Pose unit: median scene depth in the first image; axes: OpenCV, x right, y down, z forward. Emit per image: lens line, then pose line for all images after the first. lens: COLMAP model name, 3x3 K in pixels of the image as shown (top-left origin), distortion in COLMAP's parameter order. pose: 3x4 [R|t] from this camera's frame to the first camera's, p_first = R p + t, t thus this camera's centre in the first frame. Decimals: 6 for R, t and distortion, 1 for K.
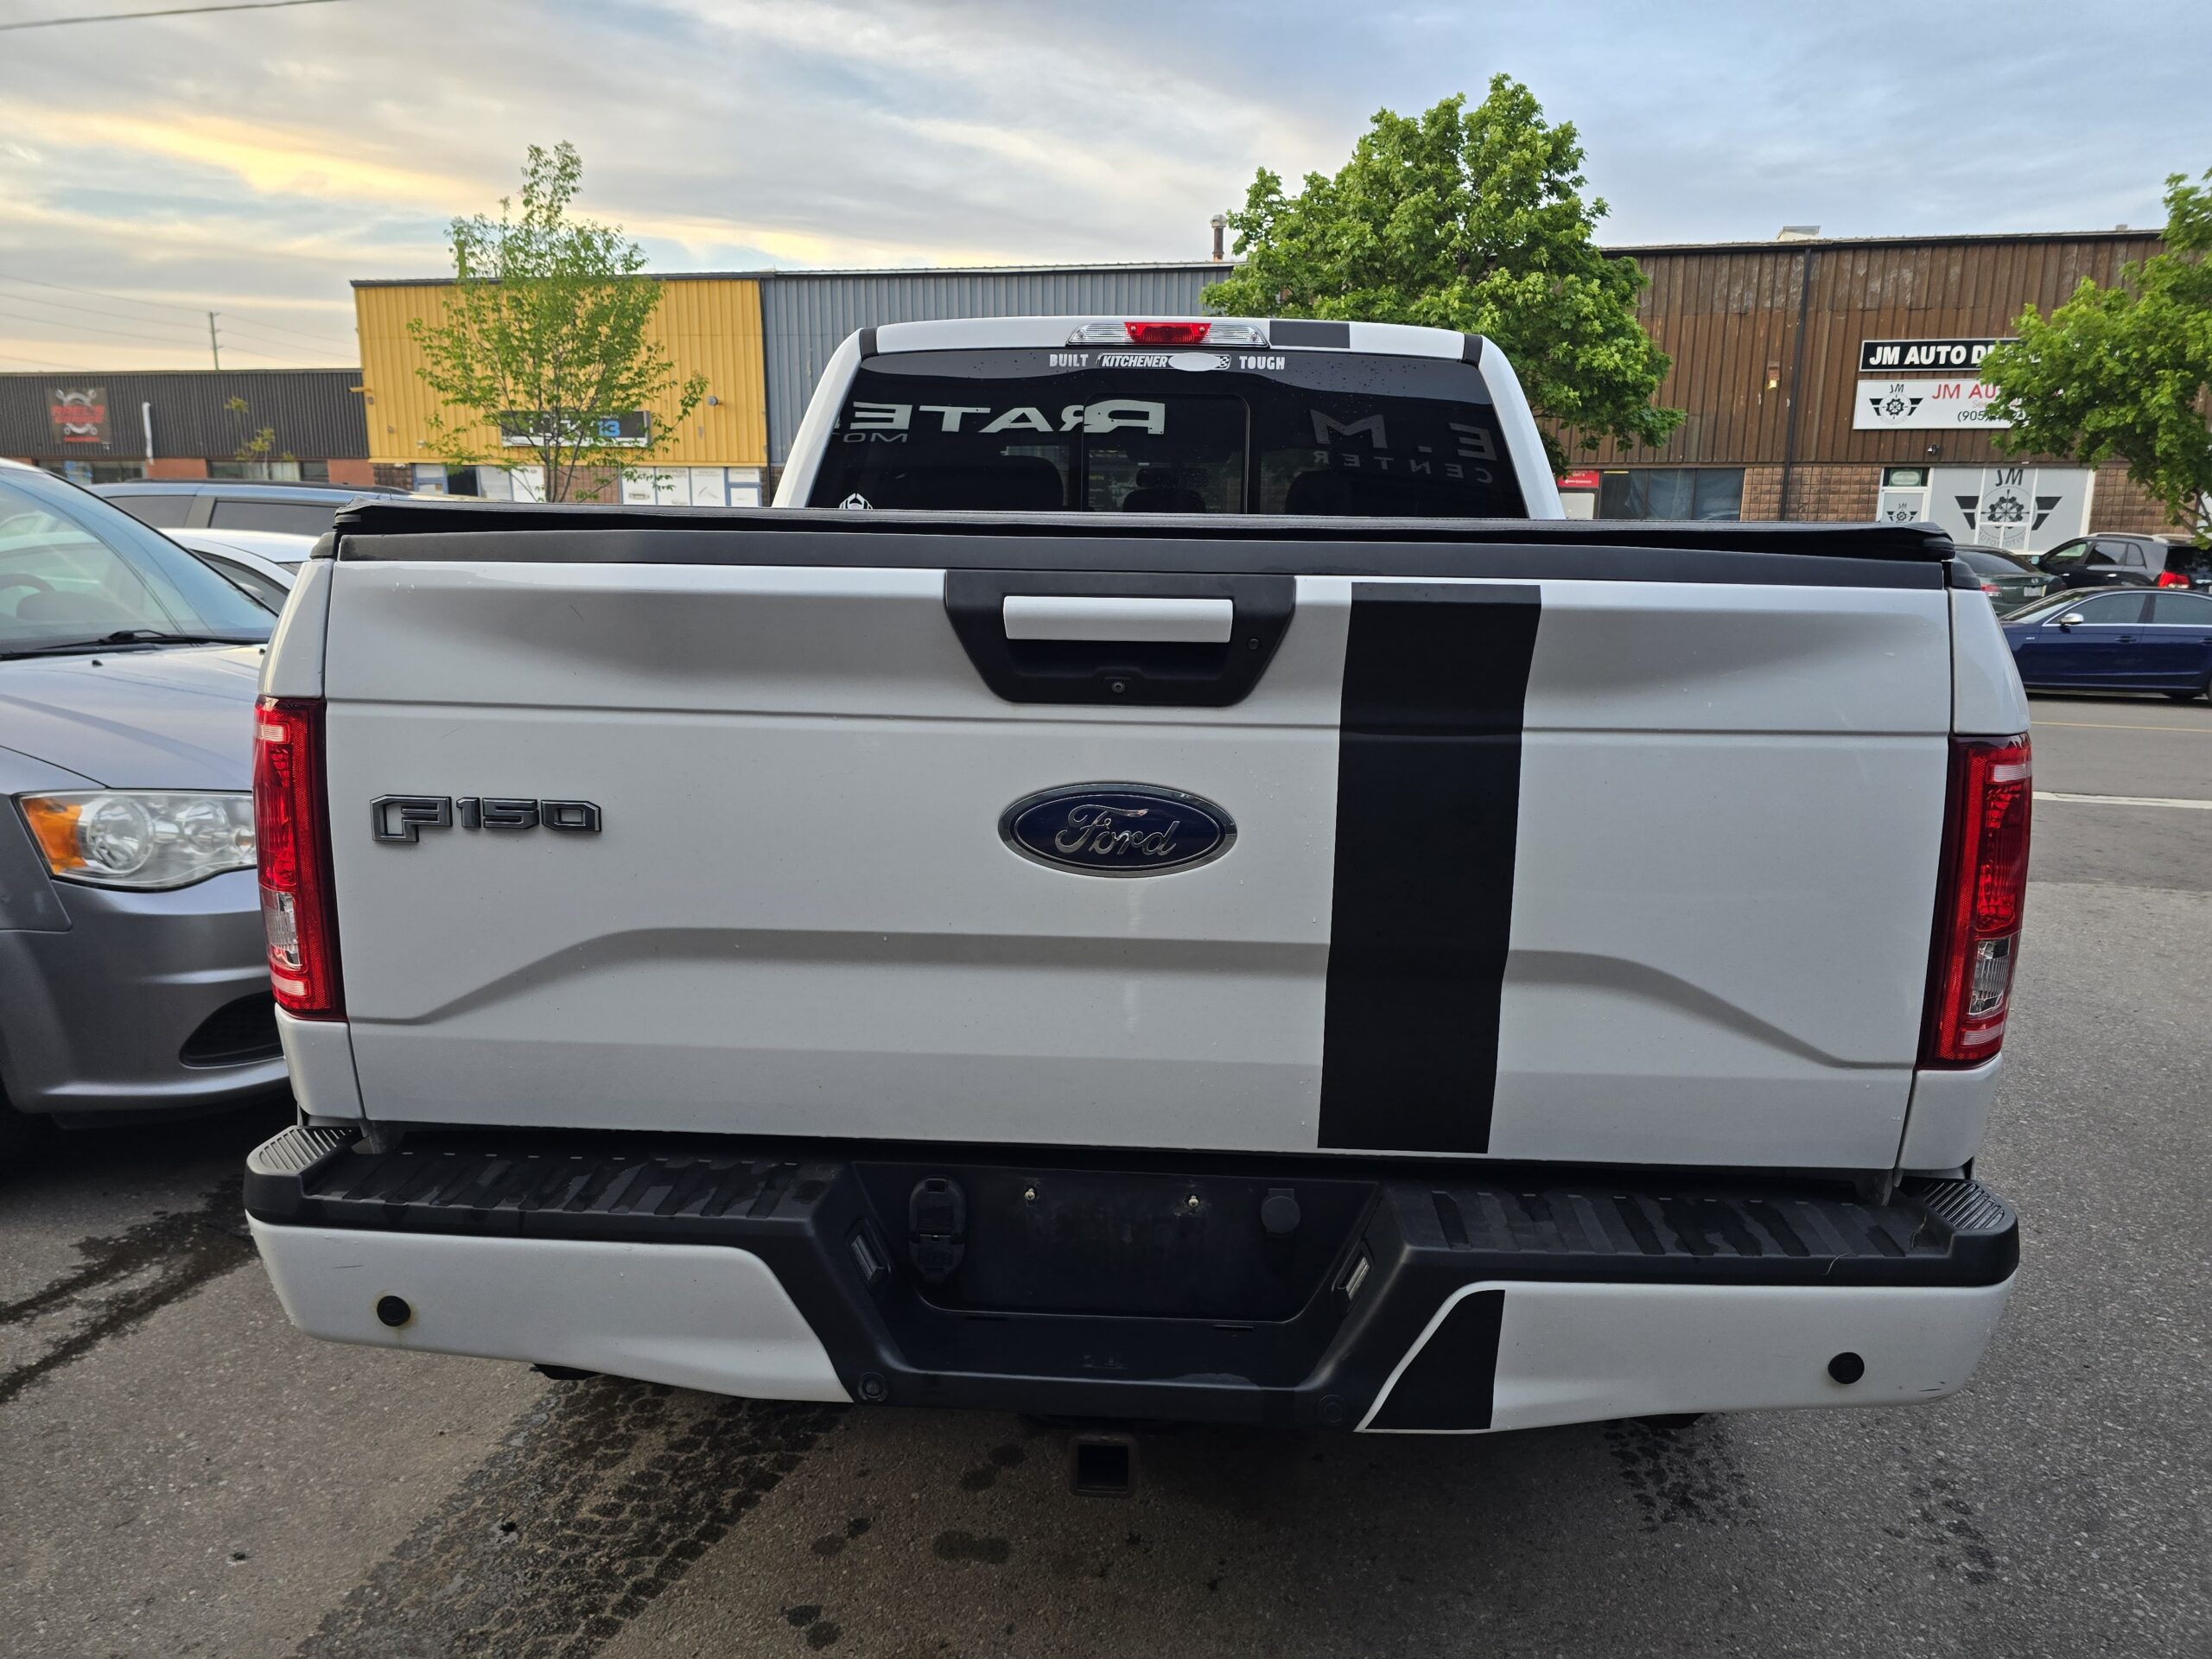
lens RADIAL K [[1483.7, 0, 1130.0], [0, 1483.7, 866.1], [0, 0, 1]] dist [0.045443, -0.038731]
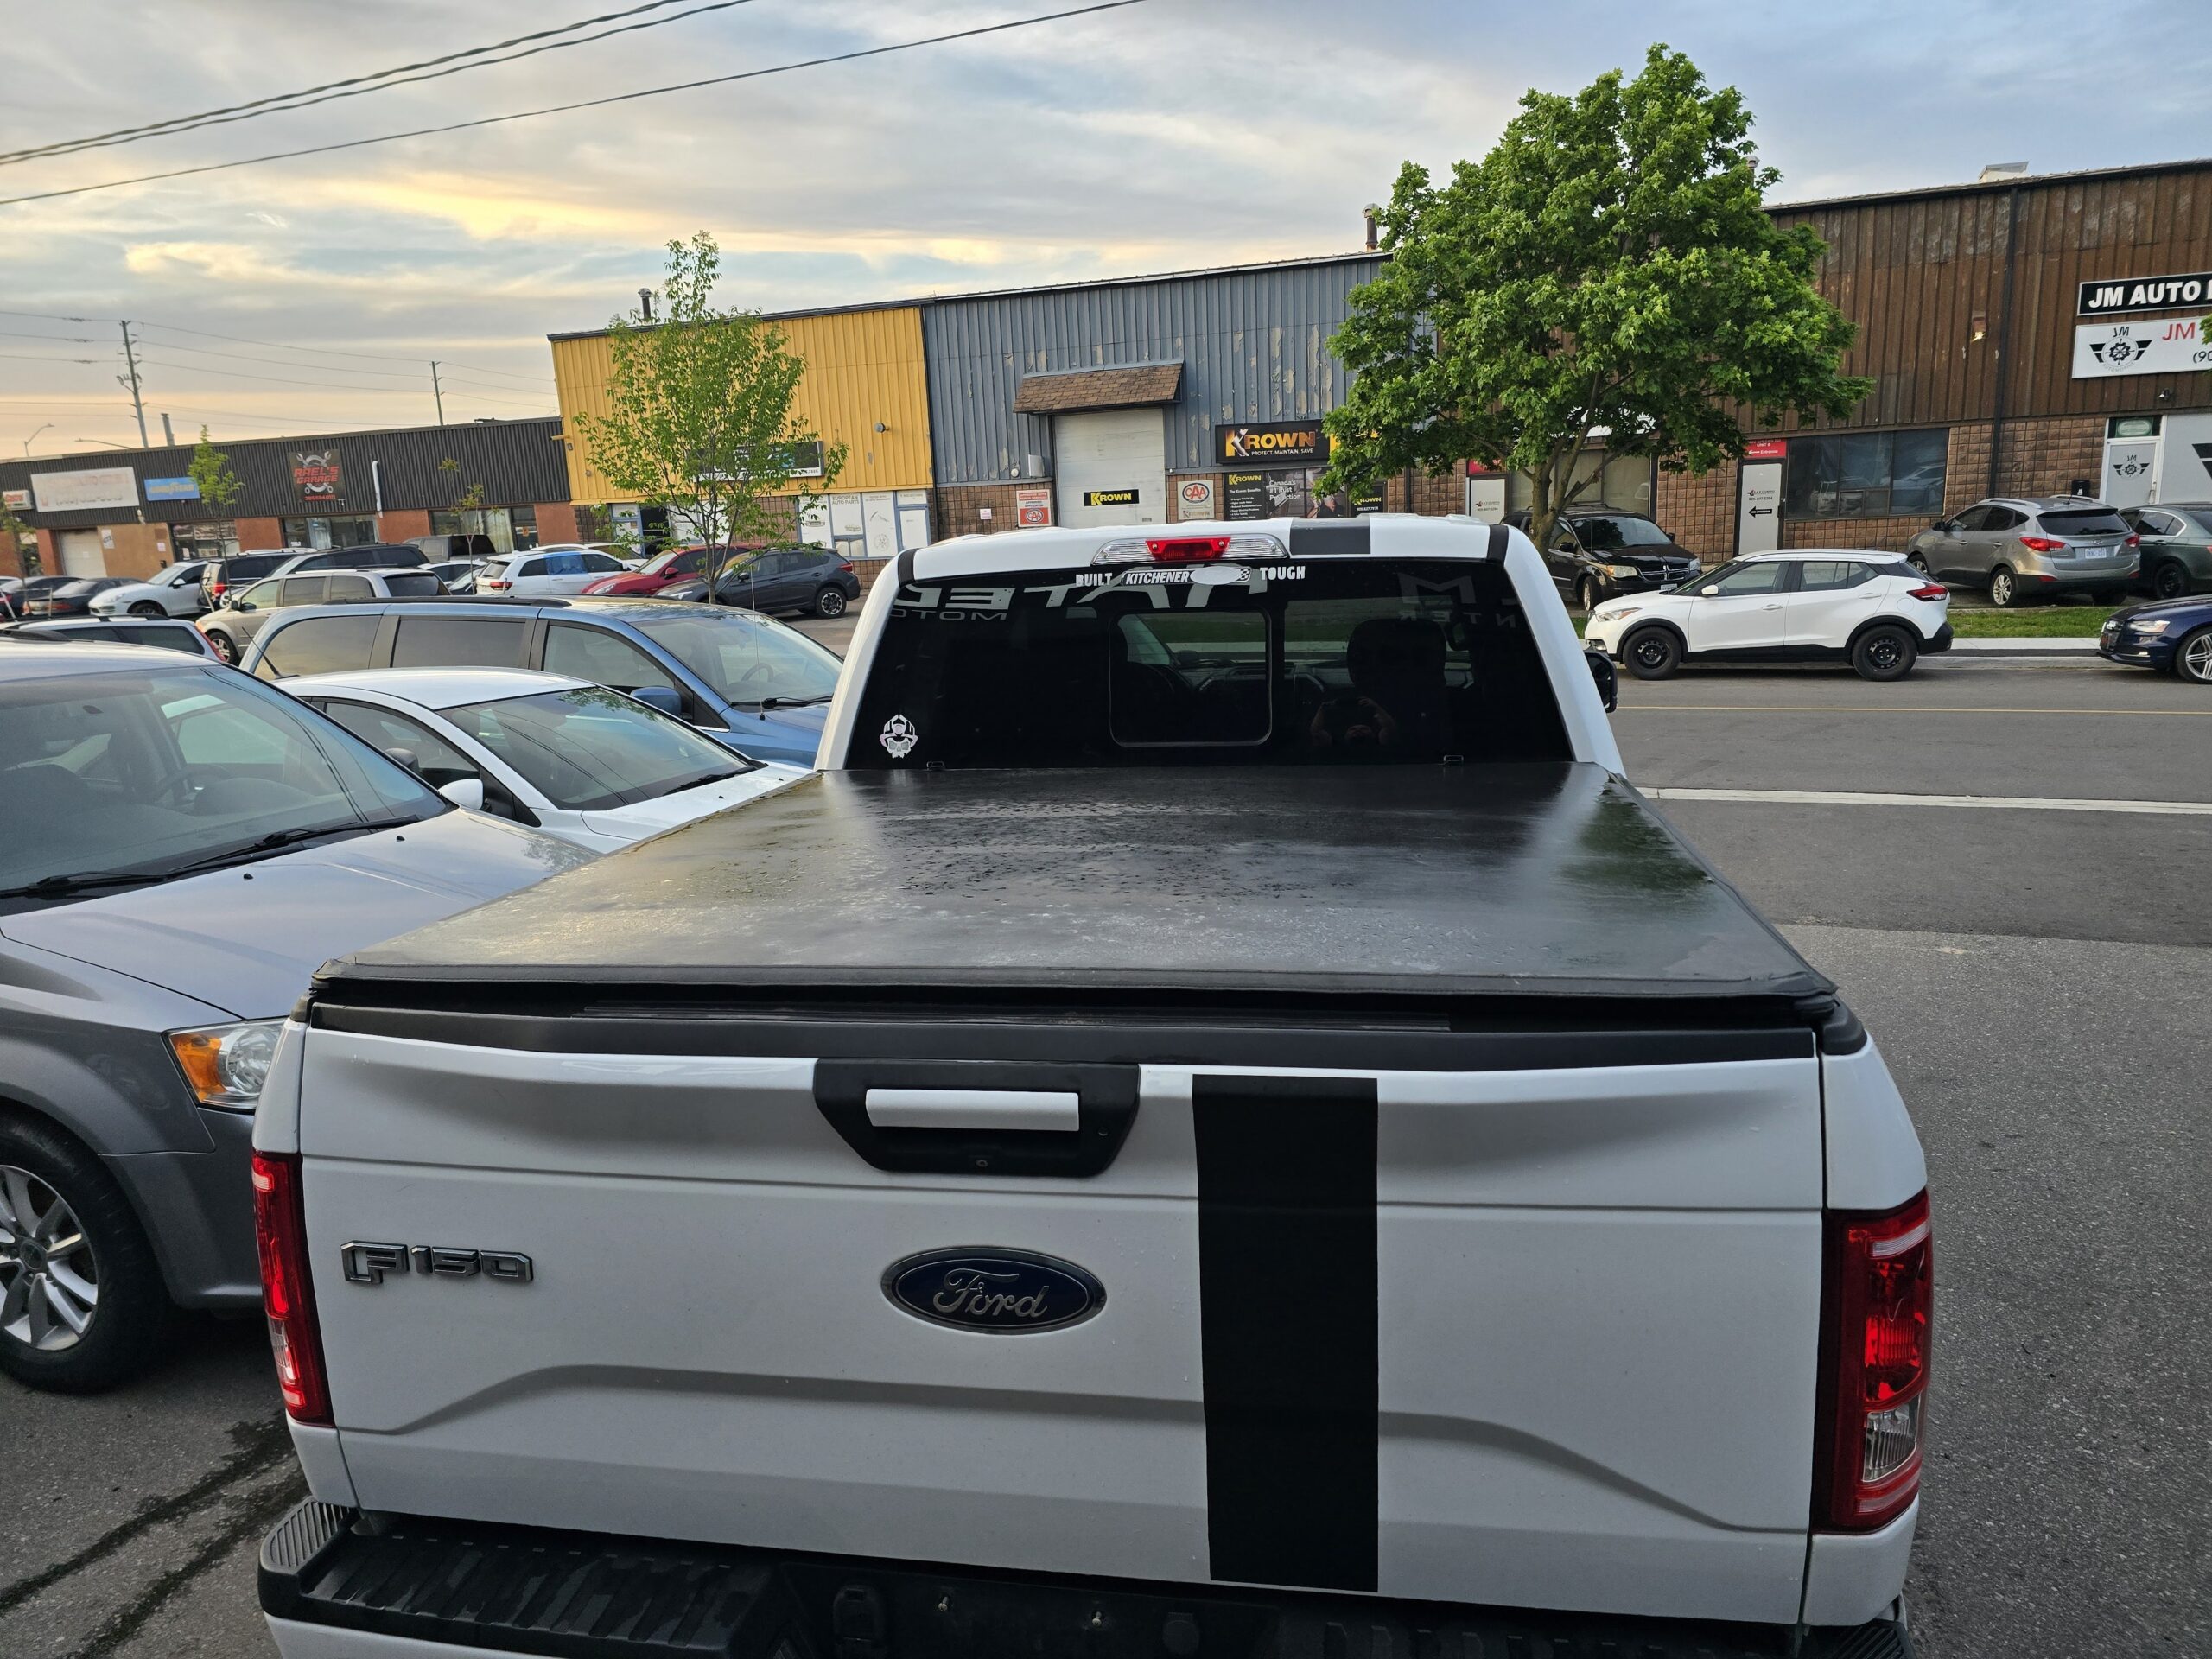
lens RADIAL K [[1476.9, 0, 1116.7], [0, 1476.9, 859.2], [0, 0, 1]] dist [0.064402, -0.056243]
pose [[0.990698, -0.028111, -0.133140, 0.018460], [0.029483, 0.999530, 0.008350, -0.027284], [0.132843, -0.012198, 0.991062, -0.001697]]
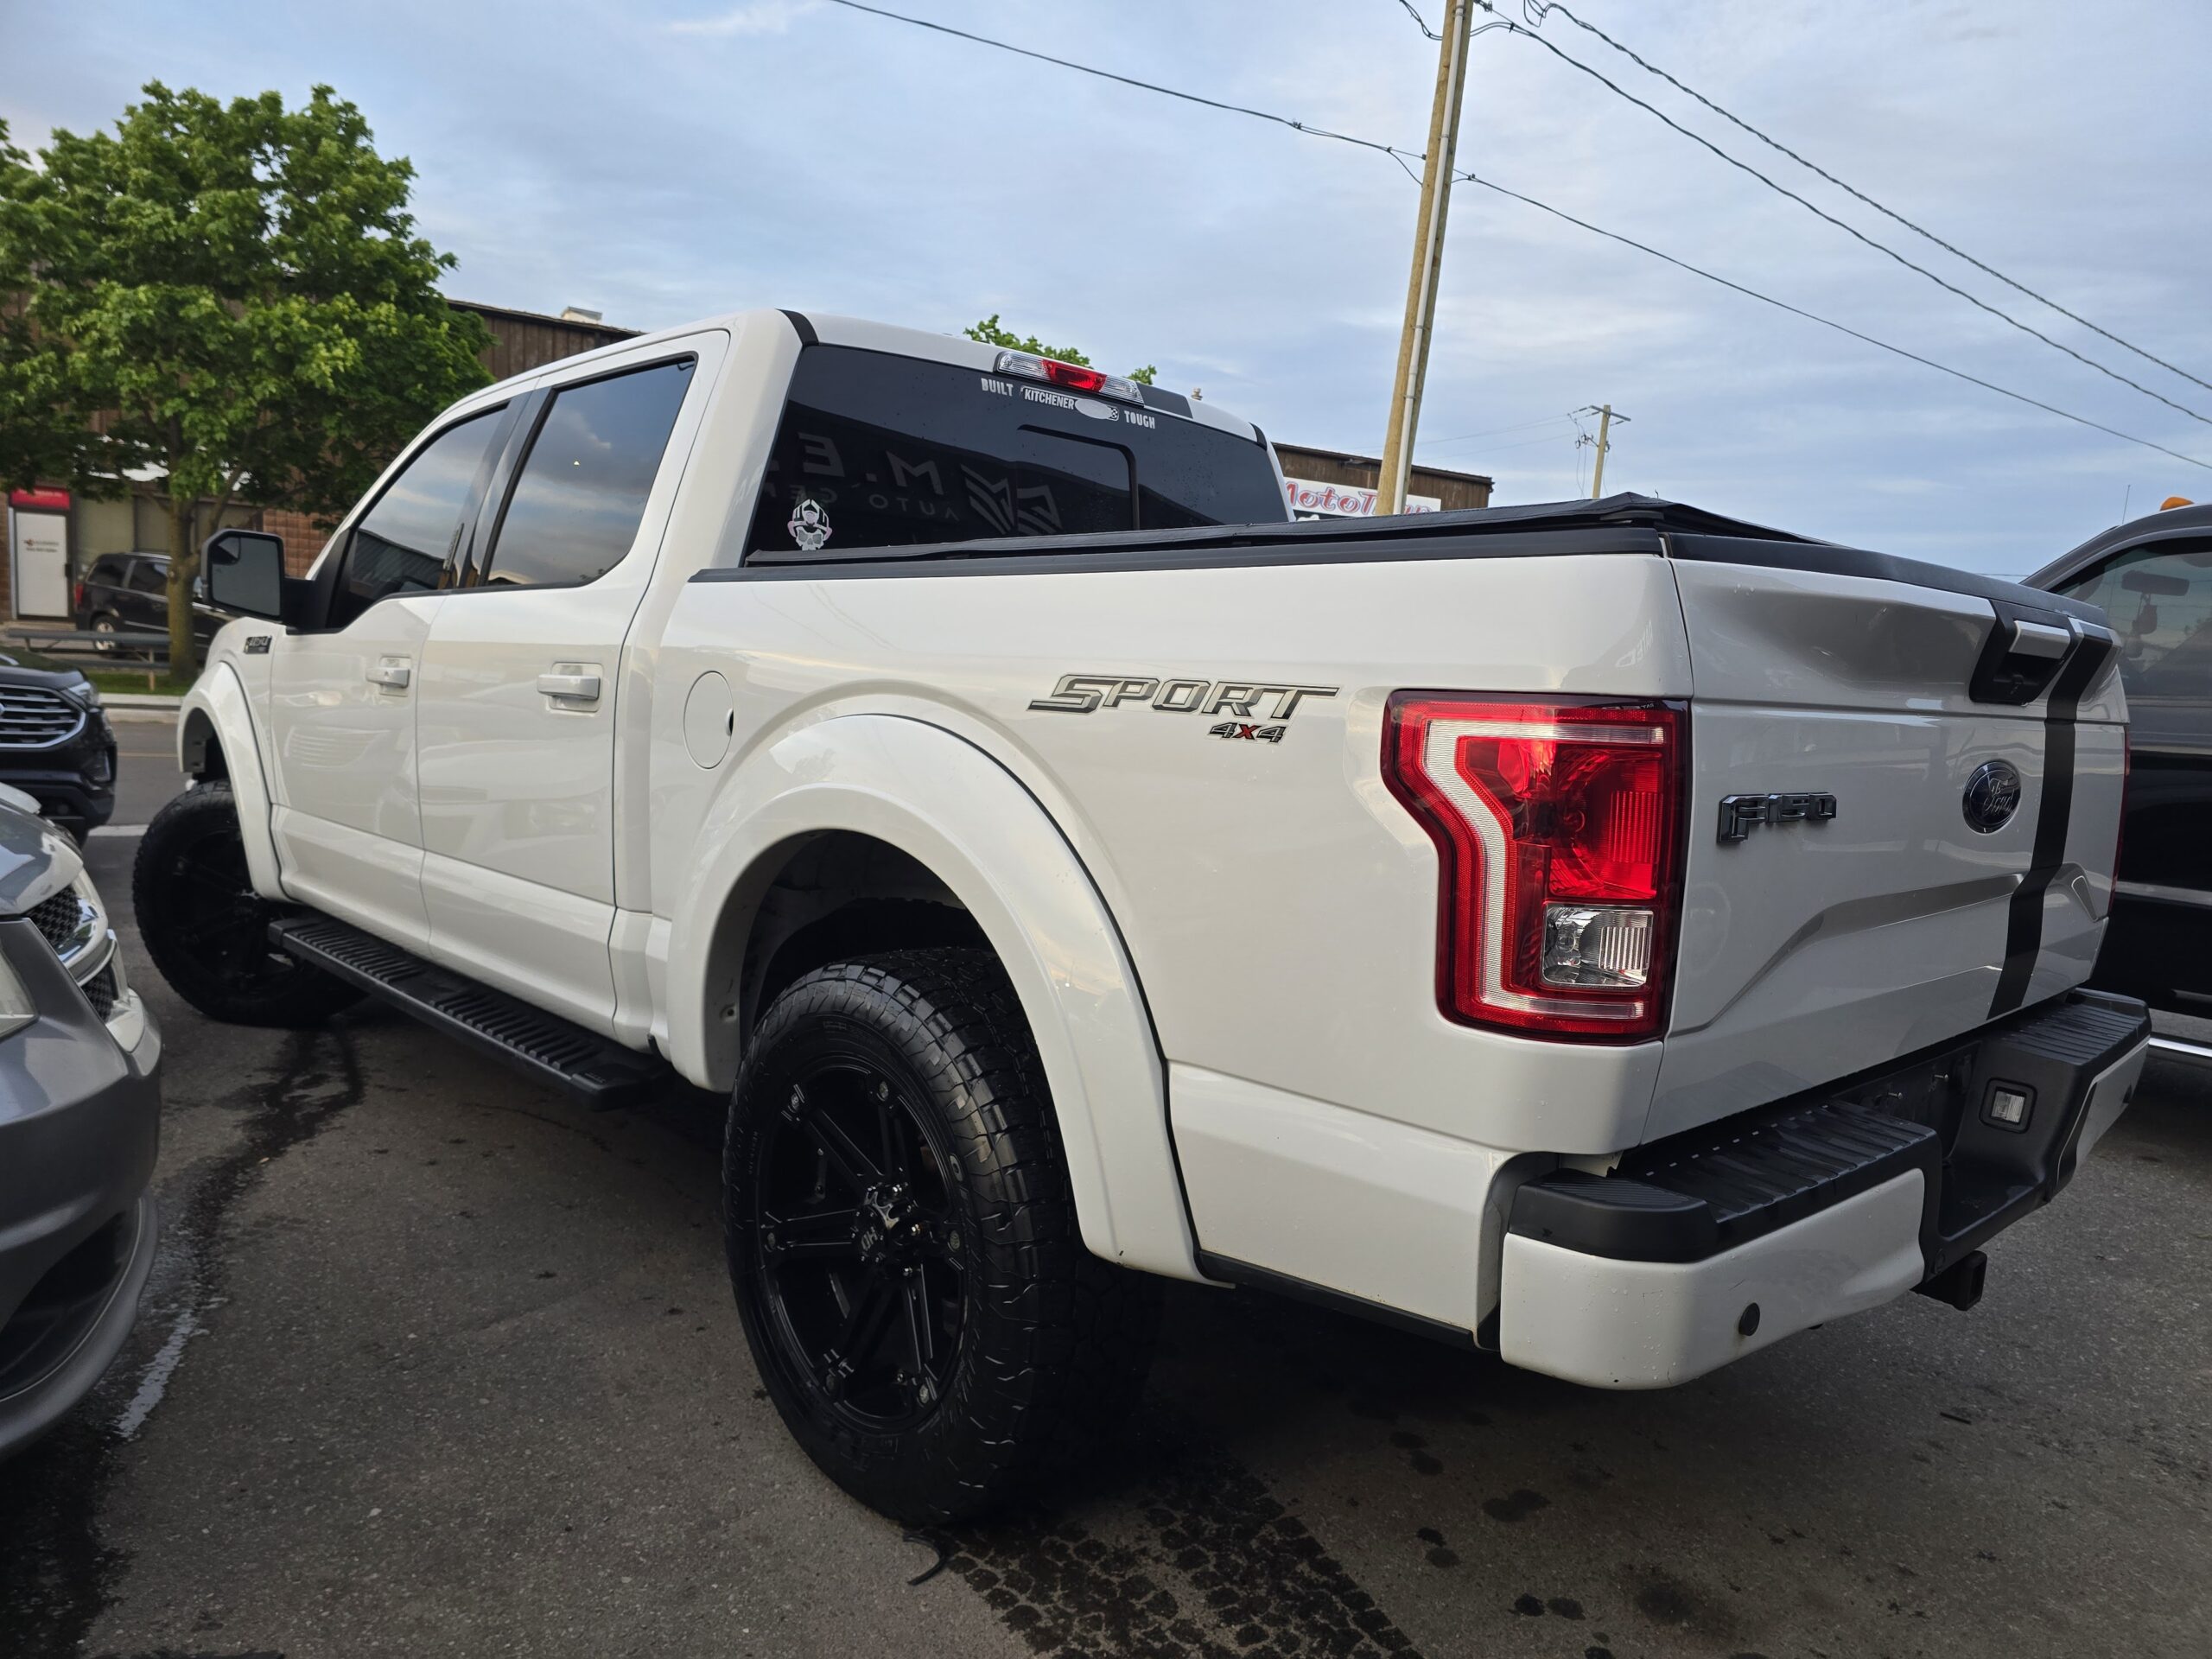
lens RADIAL K [[1503.5, 0, 1112.9], [0, 1503.5, 849.1], [0, 0, 1]] dist [0.030997, -0.033769]
pose [[0.683798, -0.063291, 0.726922, -0.127896], [0.102387, 0.994697, -0.009708, -0.003742], [-0.722453, 0.081065, 0.686652, 0.051493]]
